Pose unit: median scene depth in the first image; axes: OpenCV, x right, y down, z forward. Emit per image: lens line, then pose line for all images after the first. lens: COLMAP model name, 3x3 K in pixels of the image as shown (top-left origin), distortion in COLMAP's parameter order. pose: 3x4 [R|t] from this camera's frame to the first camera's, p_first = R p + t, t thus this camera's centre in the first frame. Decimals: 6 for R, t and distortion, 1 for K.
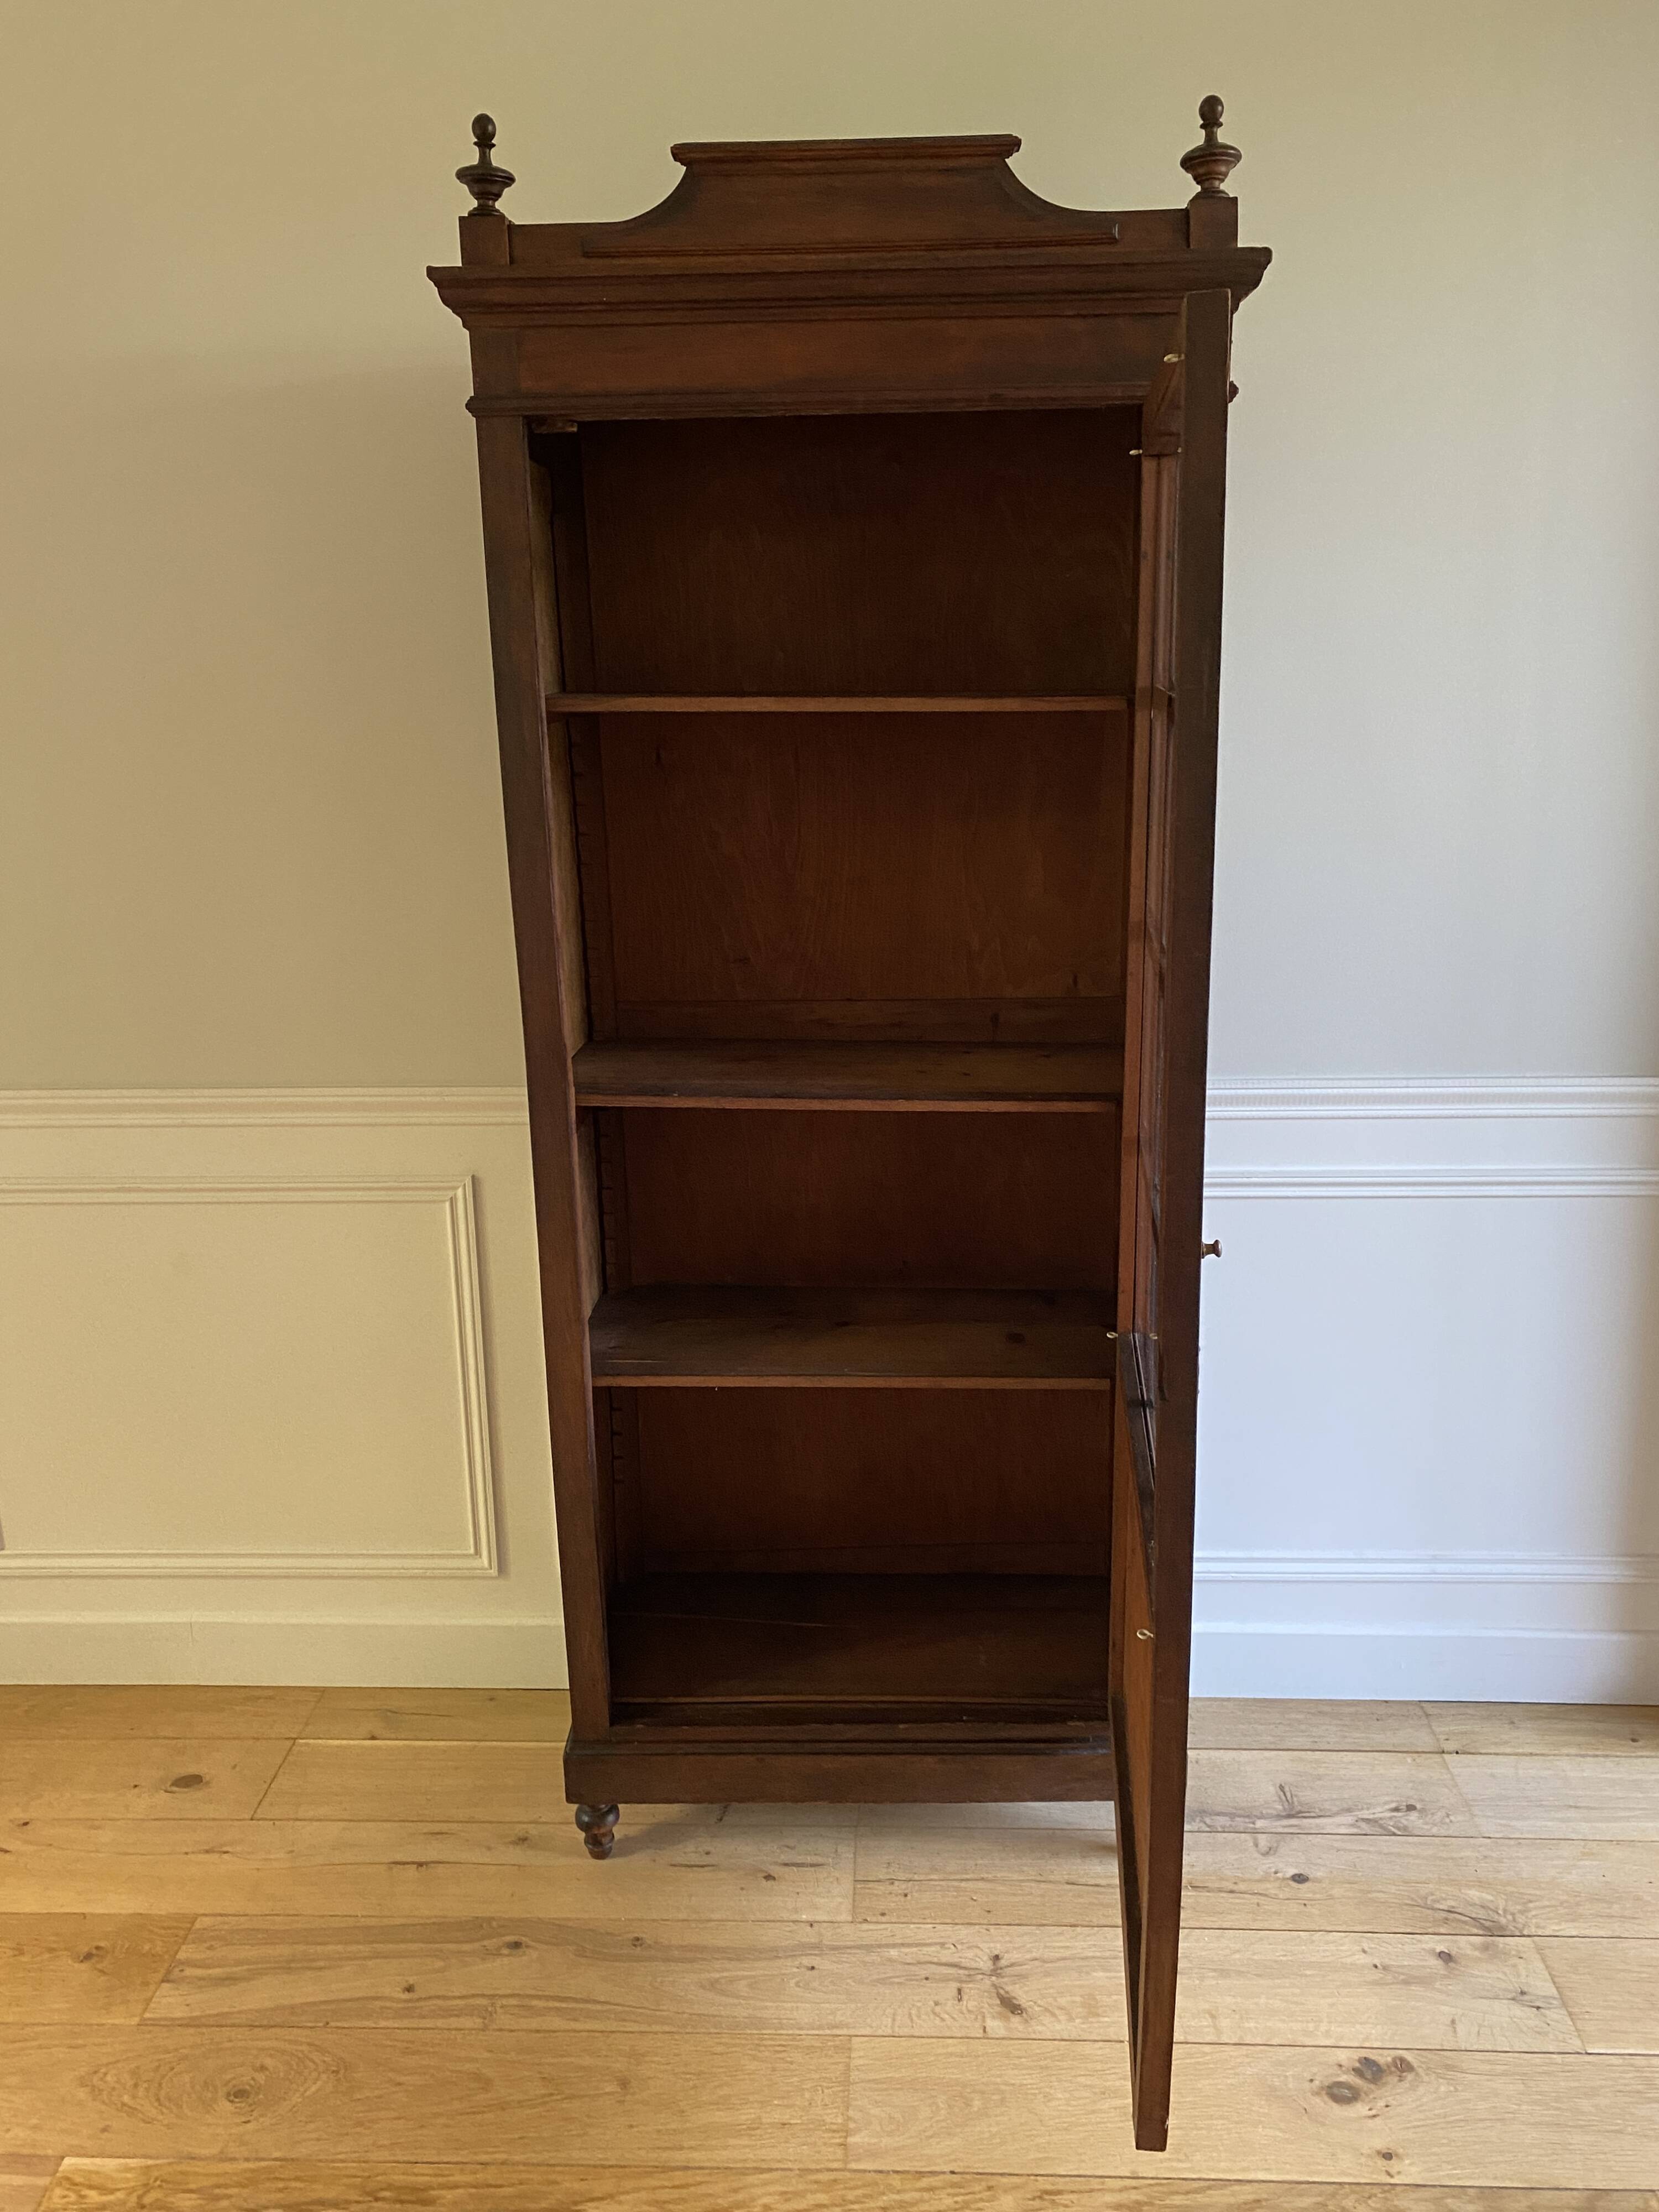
lens RADIAL K [[1679.0, 0, 848.2], [0, 1679.0, 1126.7], [0, 0, 1]] dist [0.017578, -0.014088]
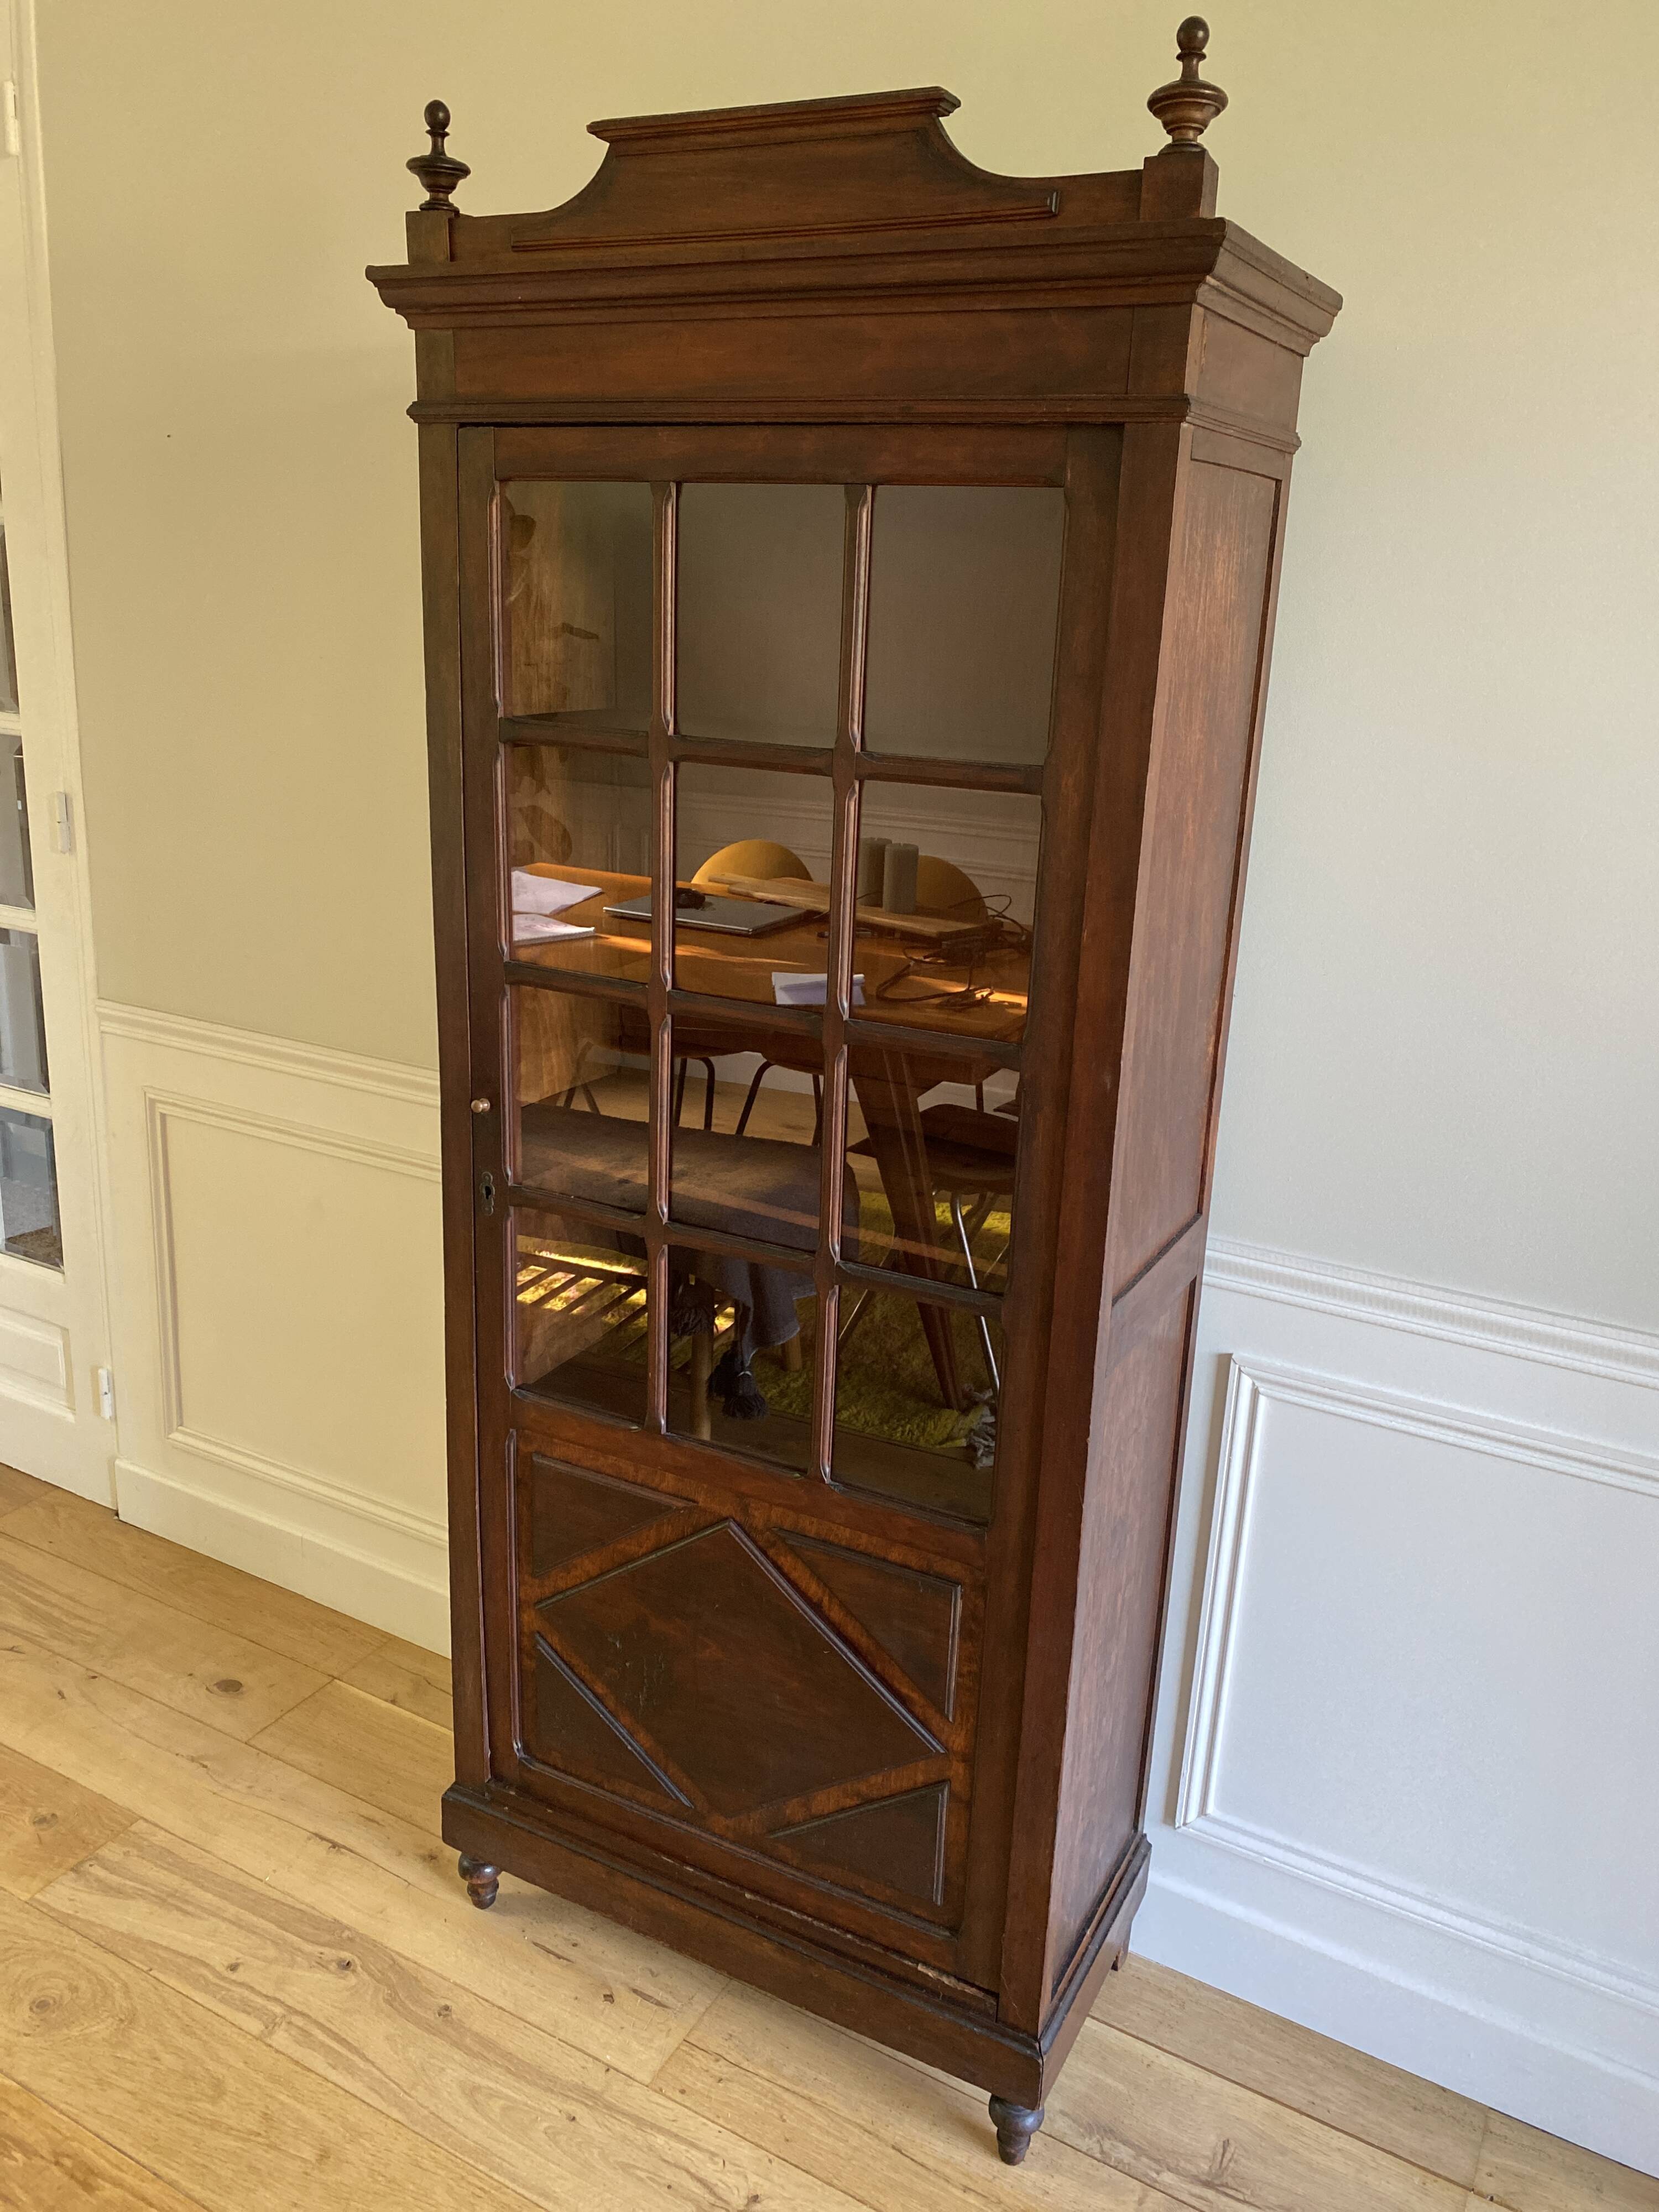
lens RADIAL K [[1679.0, 0, 836.4], [0, 1679.0, 1102.0], [0, 0, 1]] dist [0.017578, -0.014088]
pose [[0.892342, 0.183049, -0.412576, 0.376691], [-0.179117, 0.982629, 0.048561, -0.111481], [0.414298, 0.030566, 0.909628, 0.205342]]
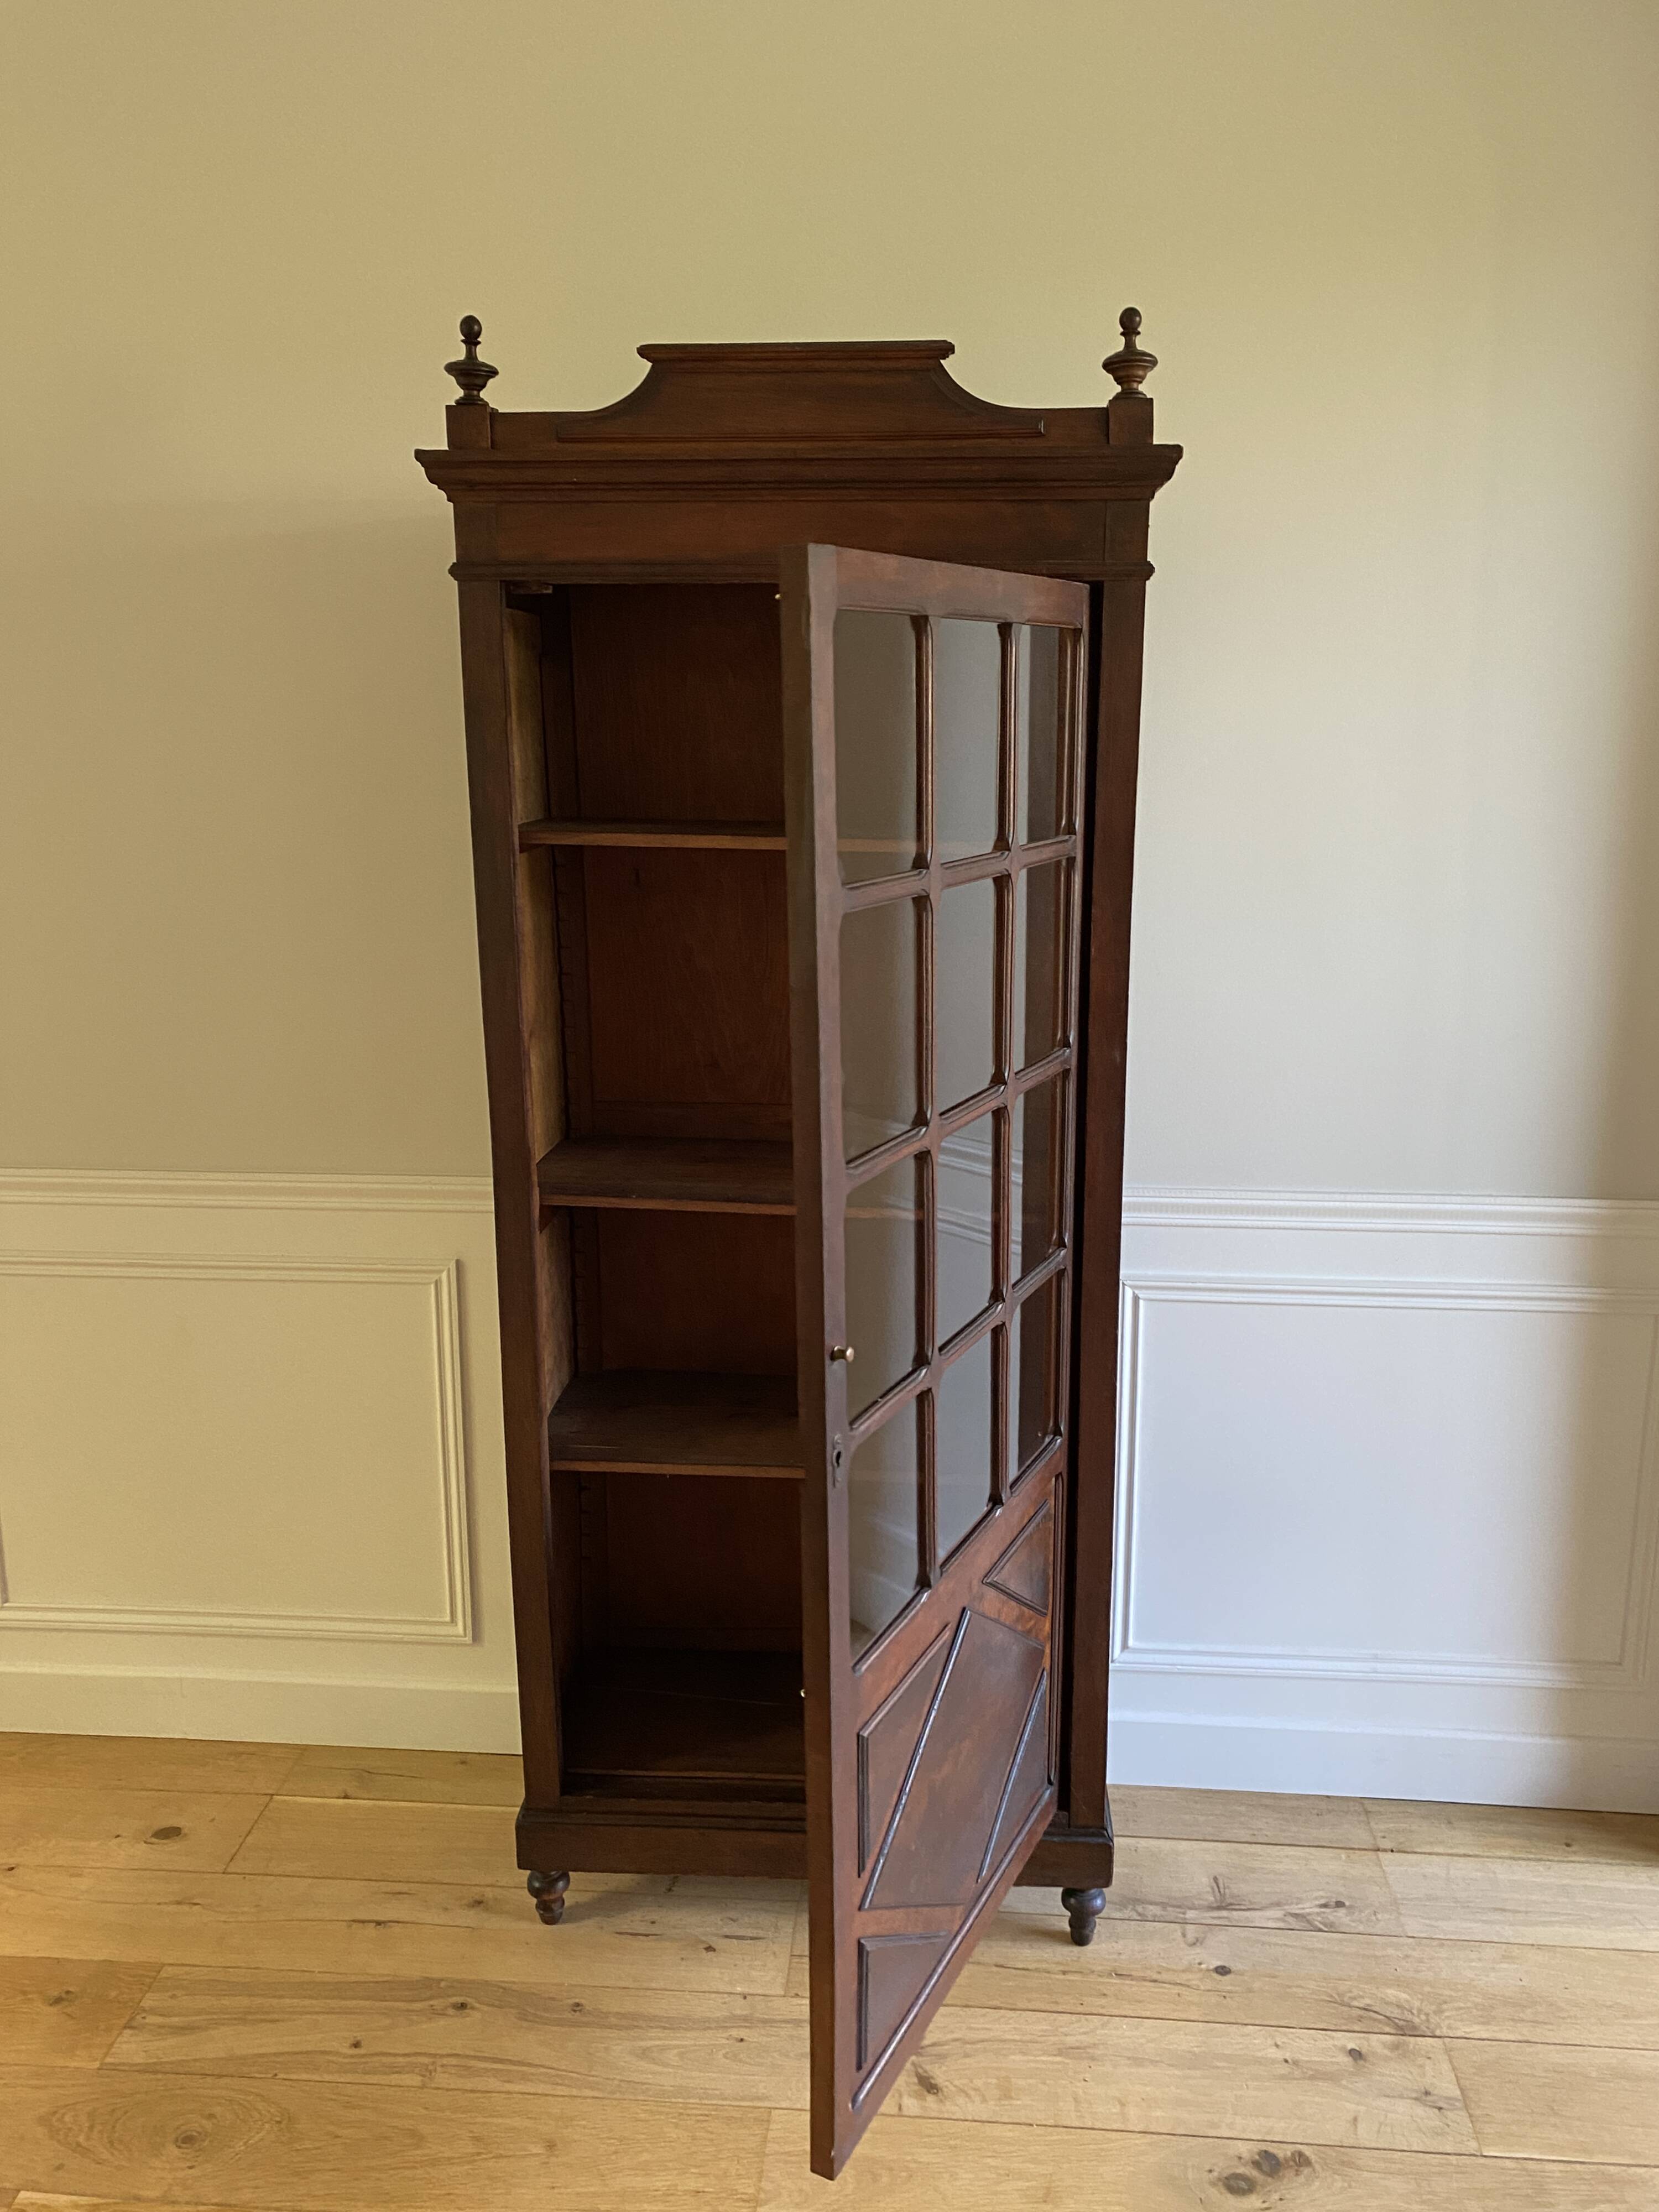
lens RADIAL K [[1679.0, 0, 858.8], [0, 1679.0, 1109.7], [0, 0, 1]] dist [0.017578, -0.014088]
pose [[0.999233, 0.024270, -0.030727, 0.067952], [-0.025509, 0.998850, -0.040590, -0.033412], [0.029706, 0.041342, 0.998703, -0.059960]]
